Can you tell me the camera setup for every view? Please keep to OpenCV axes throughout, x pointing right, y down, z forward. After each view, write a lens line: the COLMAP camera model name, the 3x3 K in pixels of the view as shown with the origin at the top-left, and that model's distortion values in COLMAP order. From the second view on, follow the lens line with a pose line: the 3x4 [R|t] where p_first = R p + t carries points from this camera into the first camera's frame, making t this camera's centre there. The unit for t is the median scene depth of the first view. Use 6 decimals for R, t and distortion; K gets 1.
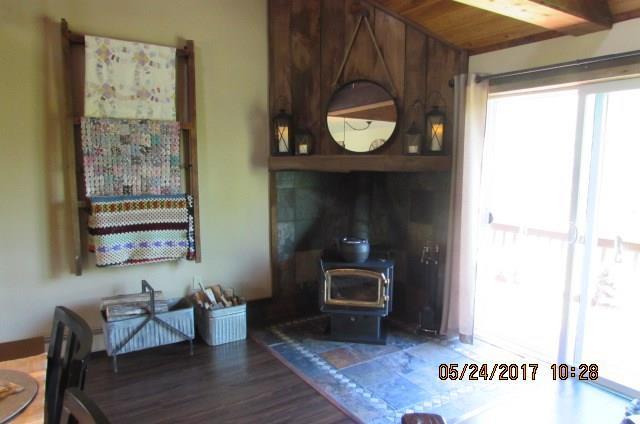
lens RADIAL K [[448.4, 0, 320.0], [0, 448.4, 212.0], [0, 0, 1]] dist [-0.034652, 0.000277]
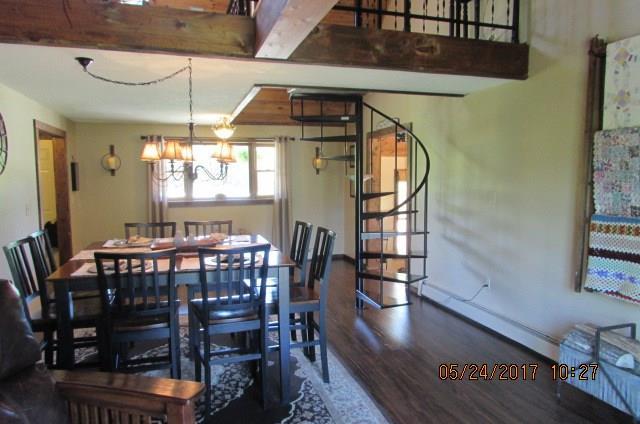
lens RADIAL K [[448.4, 0, 320.0], [0, 448.4, 212.0], [0, 0, 1]] dist [-0.034652, 0.000277]
pose [[-0.262945, 0.070516, -0.962230, 0.507336], [-0.110284, 0.988592, 0.102585, -0.066531], [0.958487, 0.133093, -0.252169, 0.628036]]
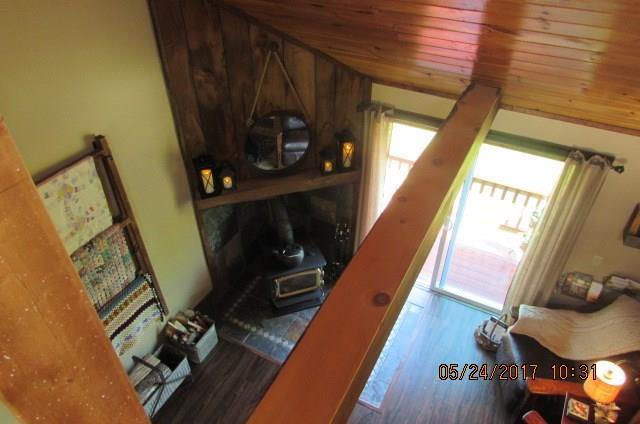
lens RADIAL K [[448.4, 0, 320.0], [0, 448.4, 212.0], [0, 0, 1]] dist [-0.034652, 0.000277]
pose [[0.867914, -0.314001, 0.384875, -0.306383], [0.066286, 0.841128, 0.536758, -0.704330], [-0.492272, -0.440348, 0.750841, 0.108303]]
